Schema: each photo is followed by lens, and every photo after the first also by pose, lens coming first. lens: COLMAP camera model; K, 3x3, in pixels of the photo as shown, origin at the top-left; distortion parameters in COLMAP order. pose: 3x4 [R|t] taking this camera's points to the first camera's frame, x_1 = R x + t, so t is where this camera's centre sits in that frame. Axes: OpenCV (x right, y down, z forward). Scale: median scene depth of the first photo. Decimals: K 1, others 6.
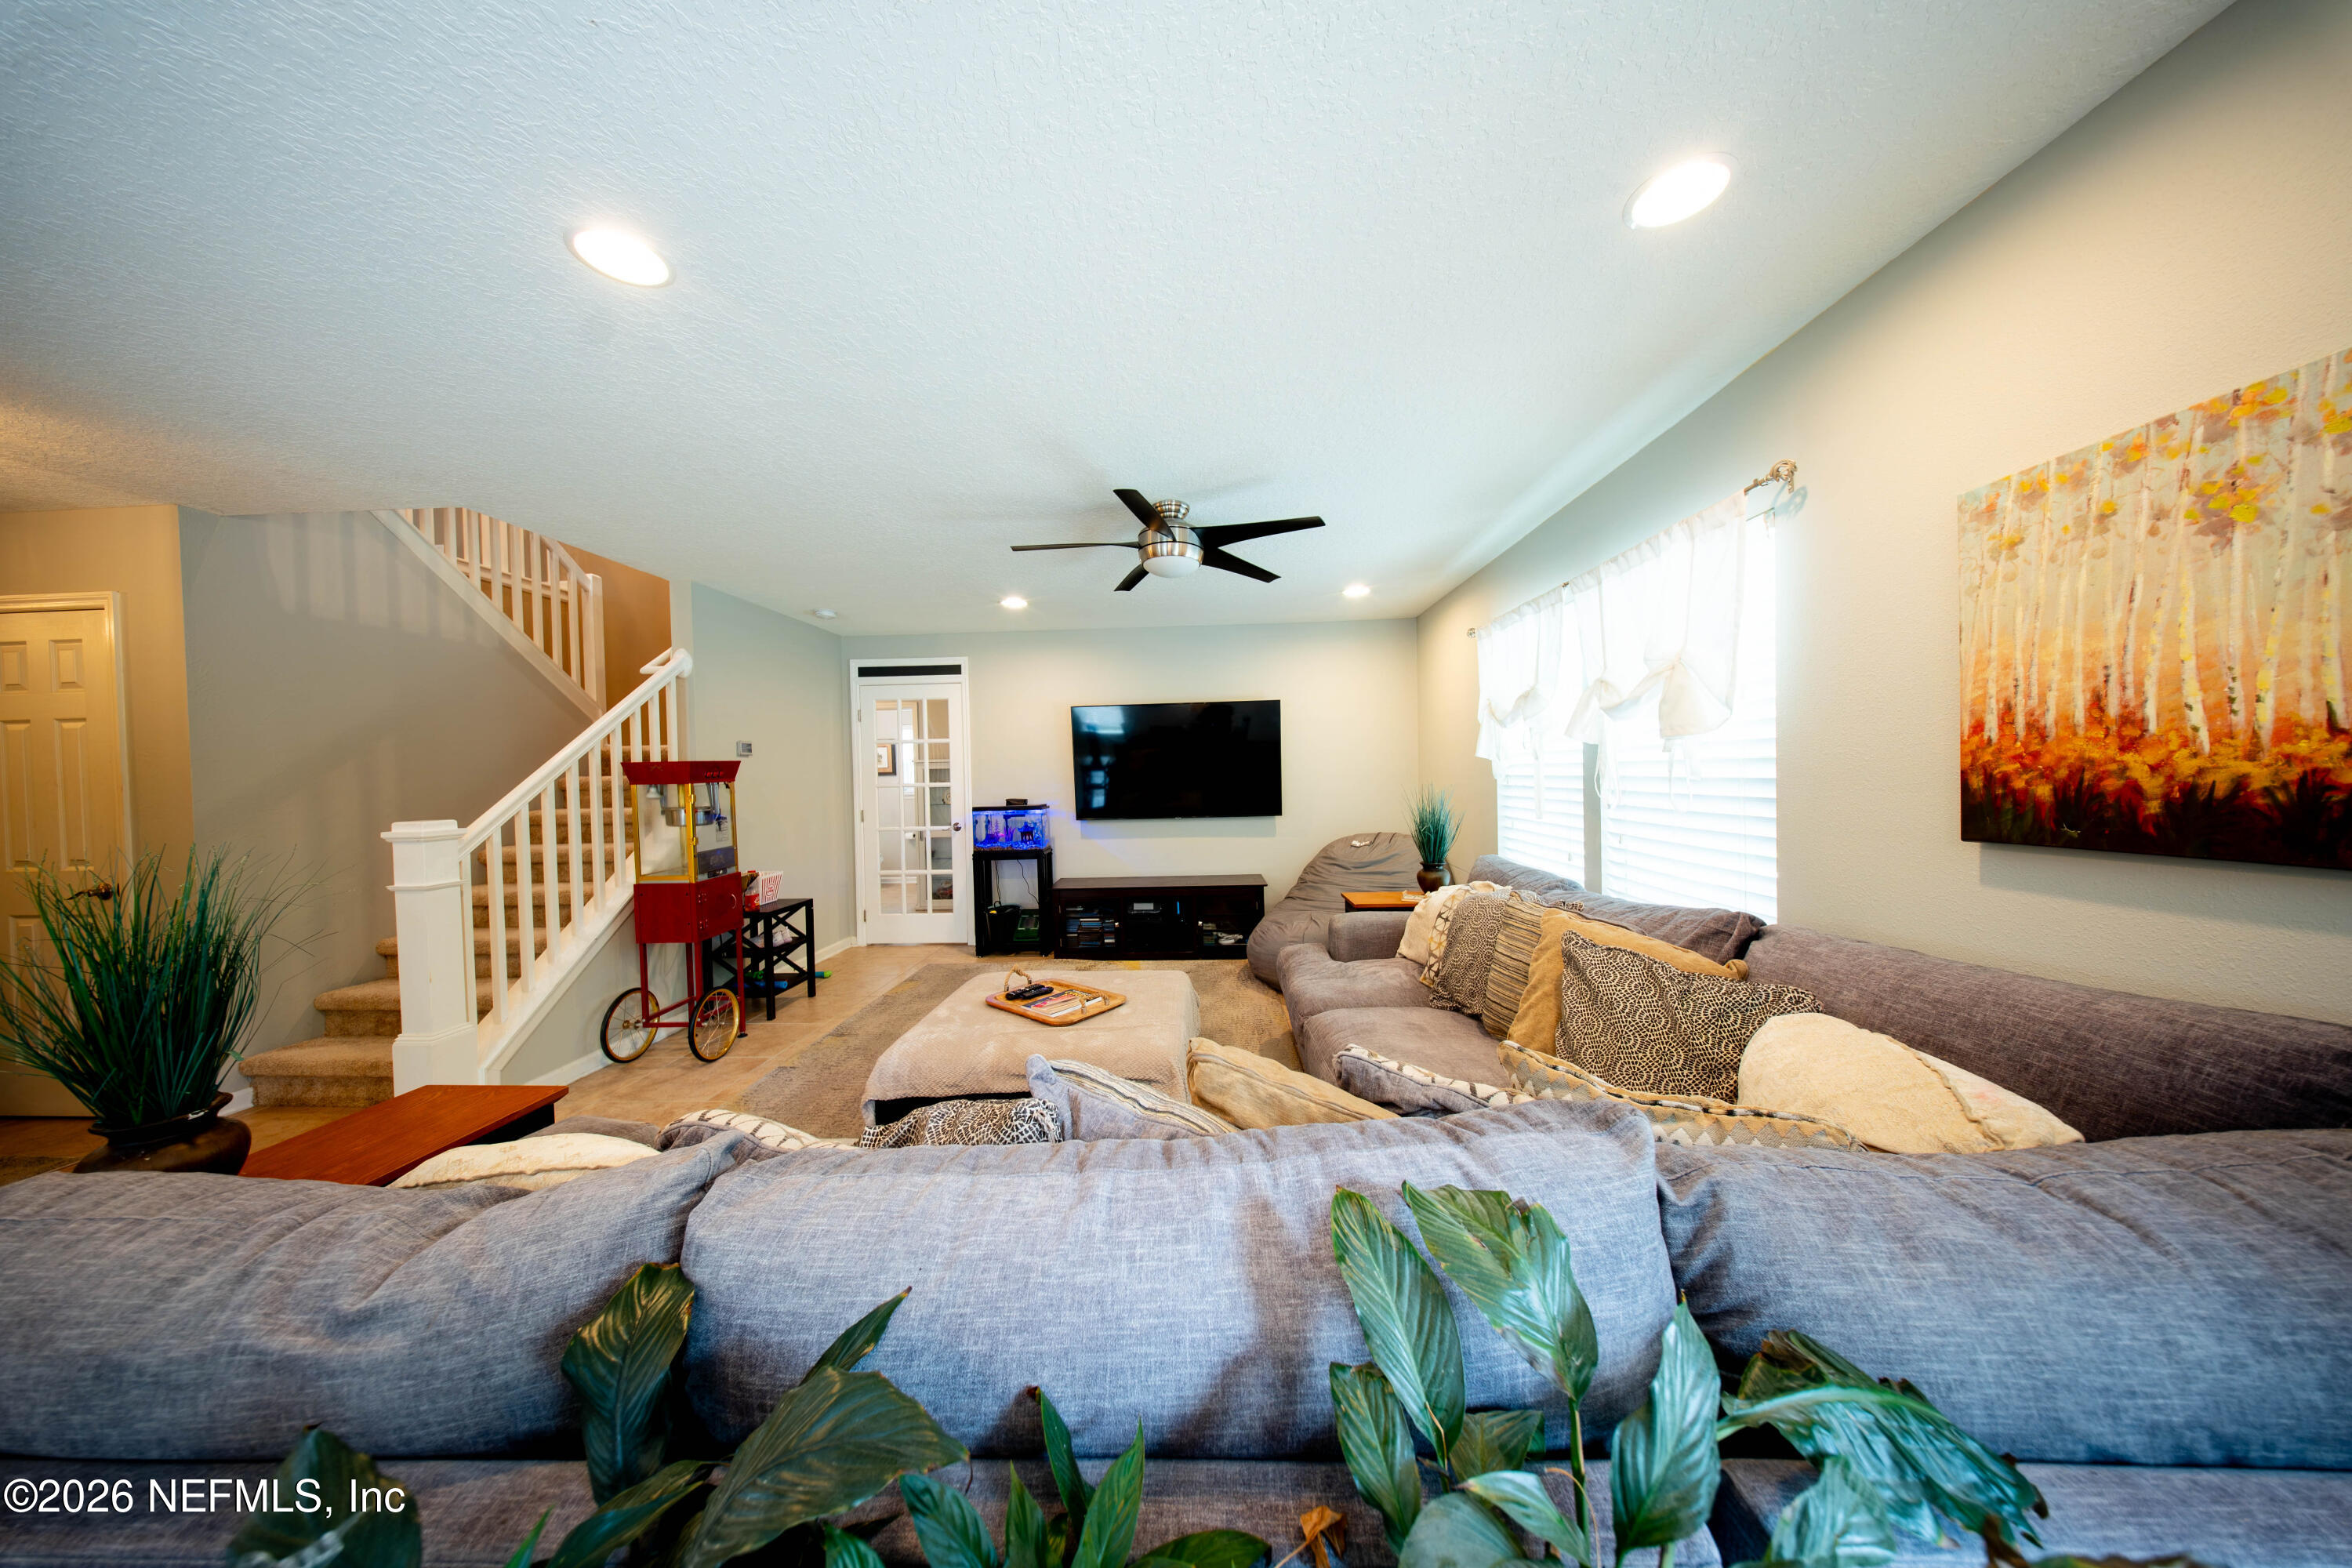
lens RADIAL K [[704.9, 0, 1175.6], [0, 704.9, 792.2], [0, 0, 1]] dist [-0.001933, -0.000221]
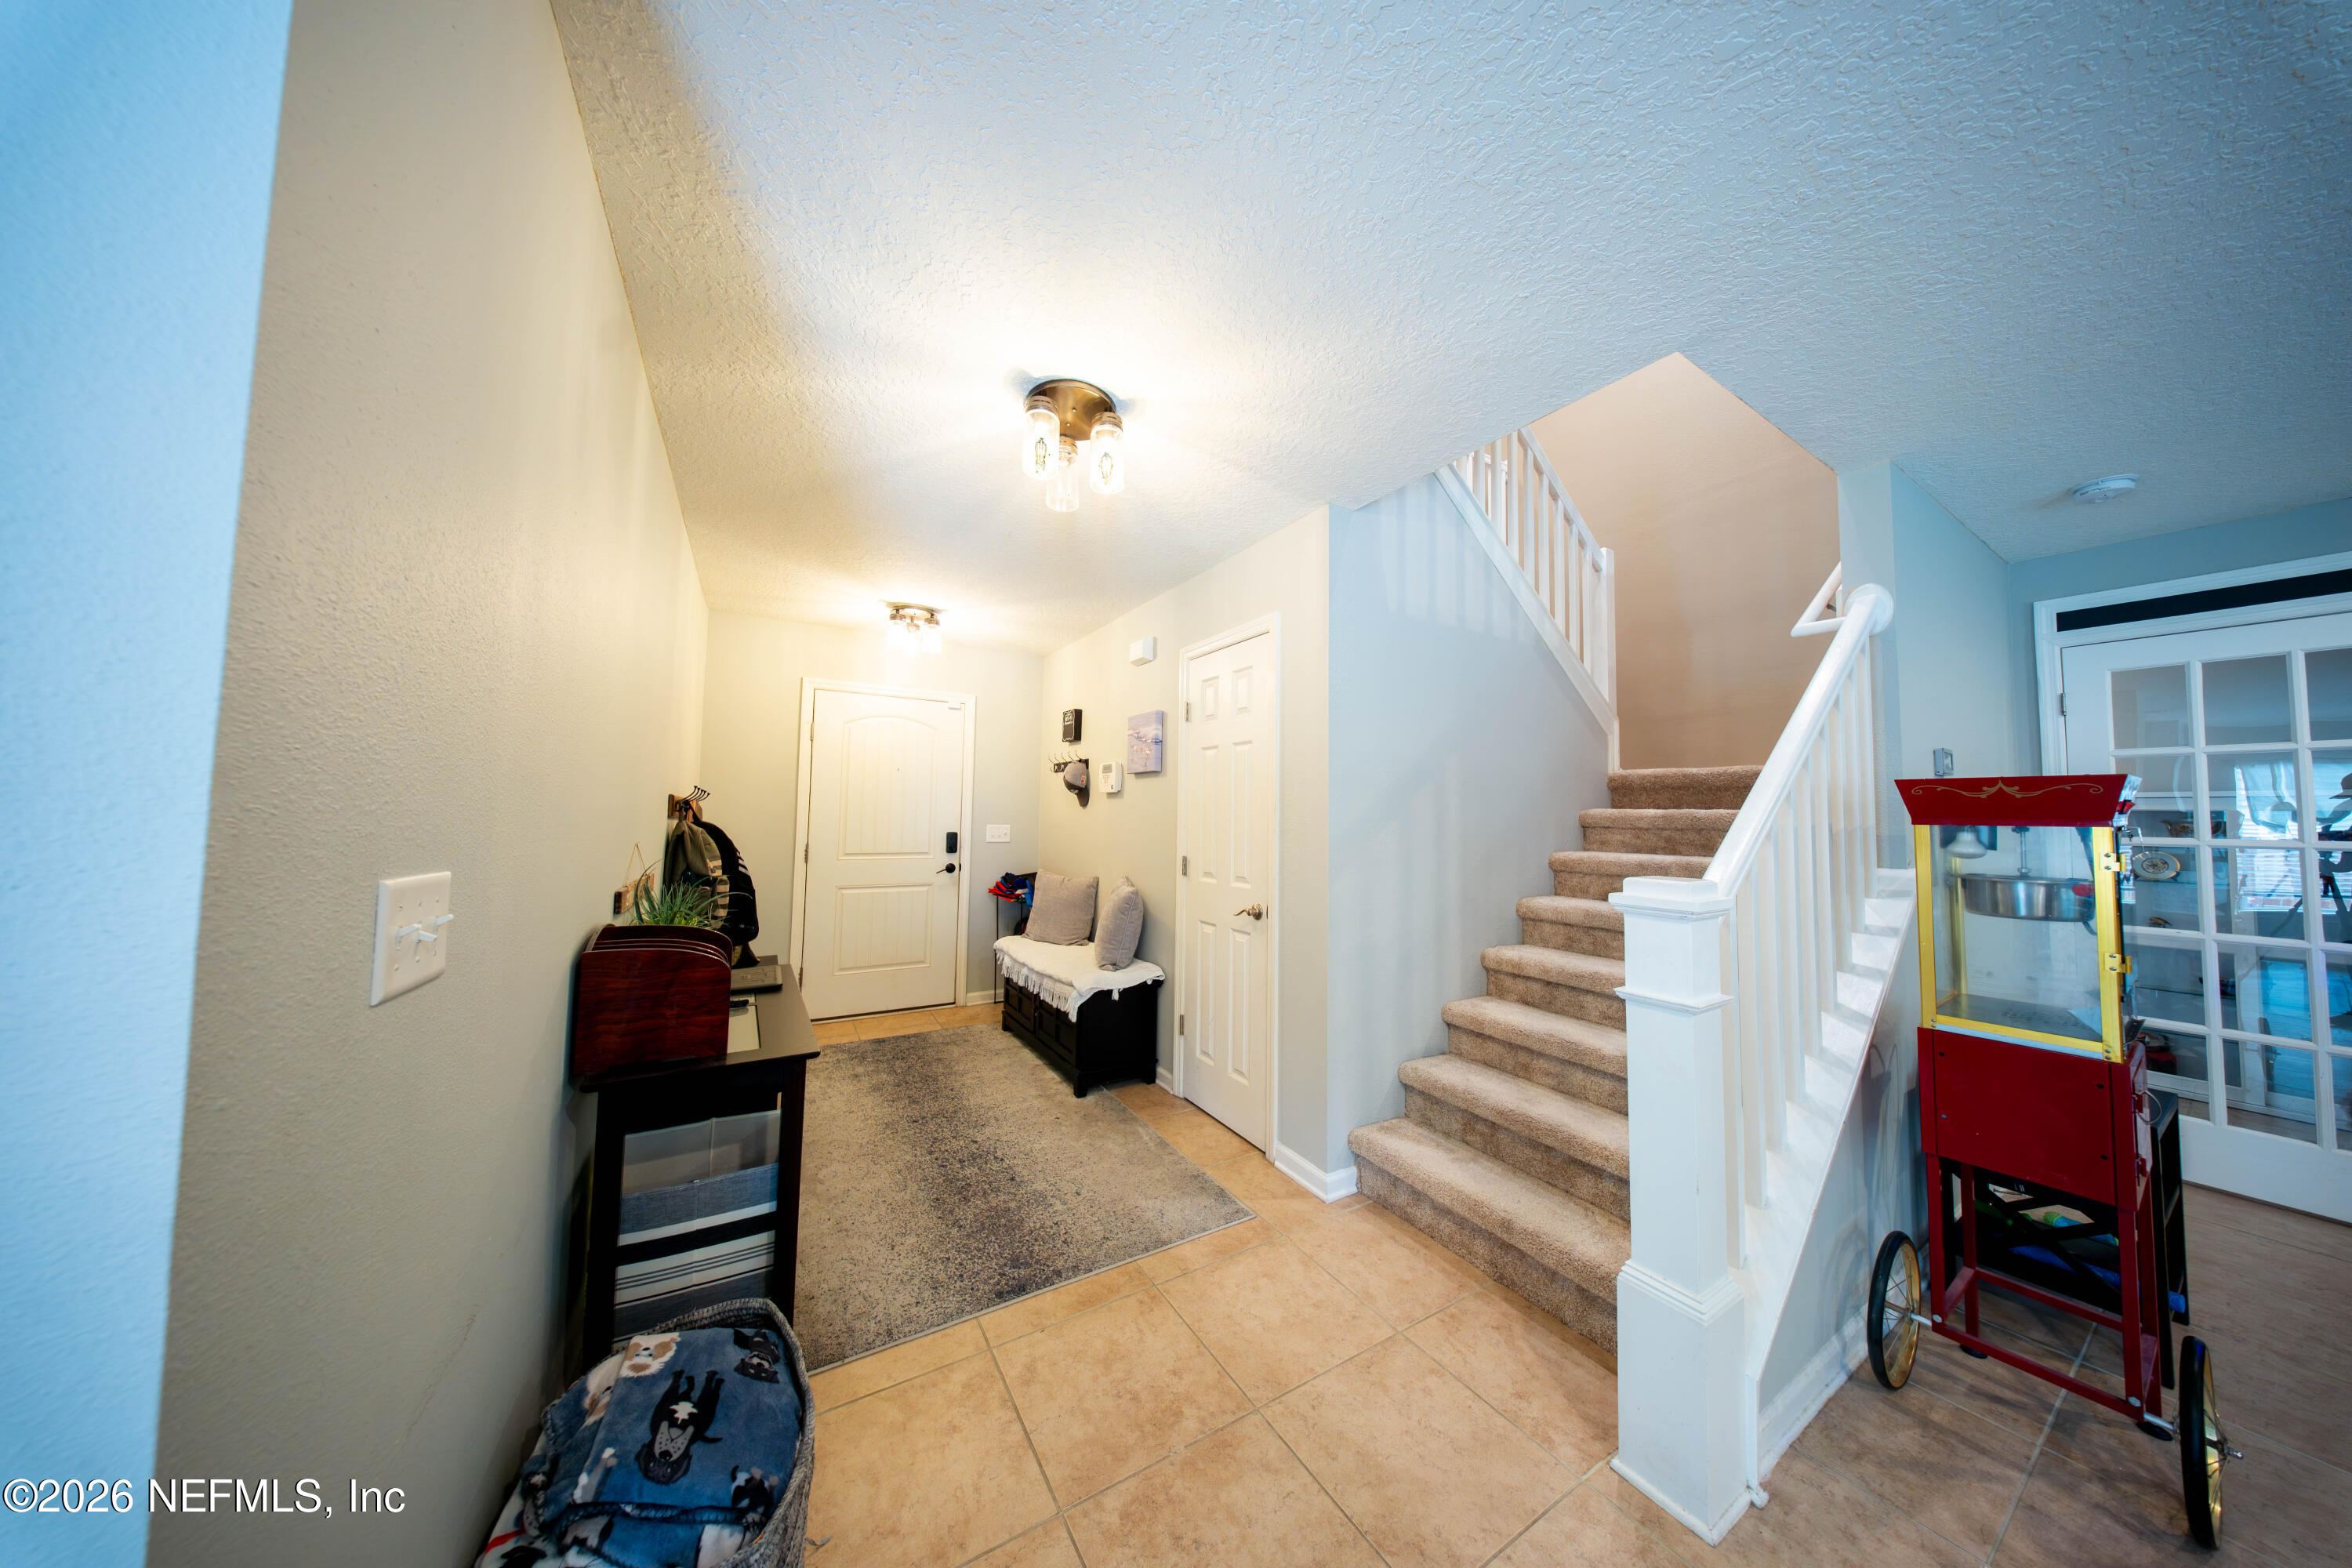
lens RADIAL K [[676.4, 0, 1176.0], [0, 676.4, 784.0], [0, 0, 1]] dist [-0.000893, -0.000078]
pose [[0.555527, -0.010713, -0.831429, -0.698893], [-0.049695, 0.997702, -0.046059, 0.010252], [0.830012, 0.066905, 0.553718, 0.315956]]
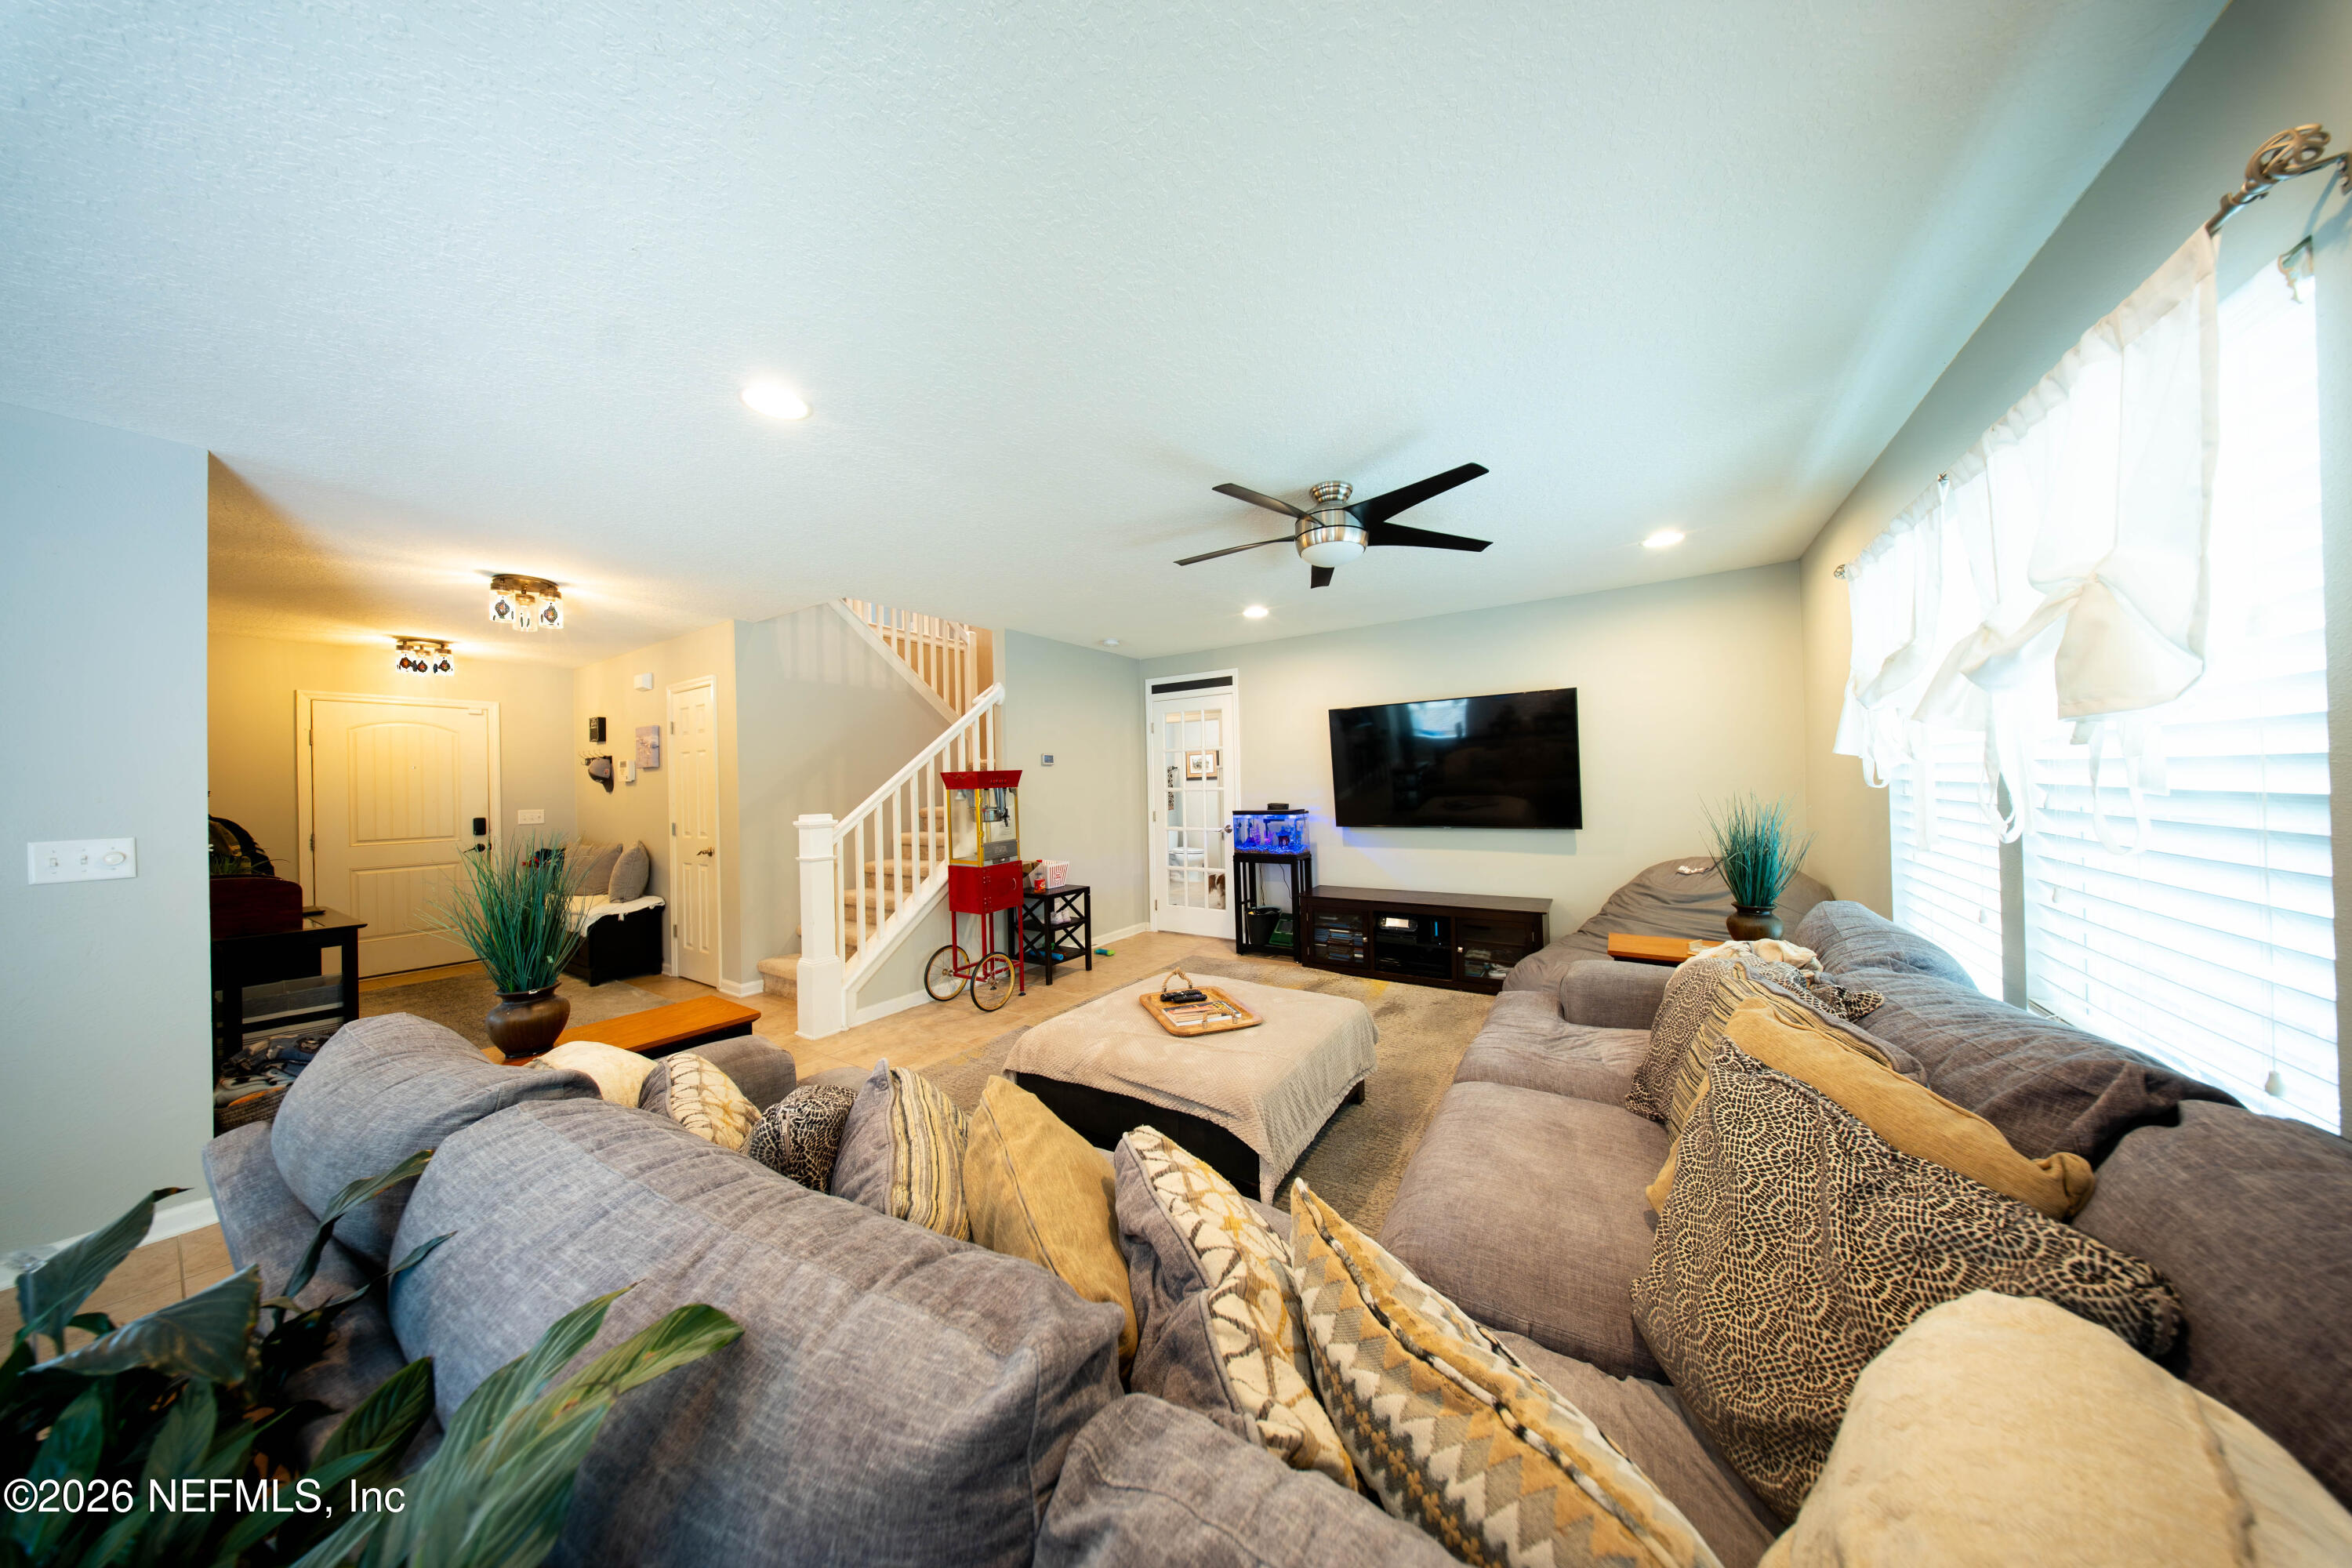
lens RADIAL K [[685.4, 0, 1176.0], [0, 685.4, 784.0], [0, 0, 1]] dist [0.002029, -0.002421]
pose [[0.858769, 0.001319, -0.512361, 0.265428], [-0.008663, 0.999891, -0.011947, -0.009708], [0.512289, 0.014698, 0.858687, 0.130666]]
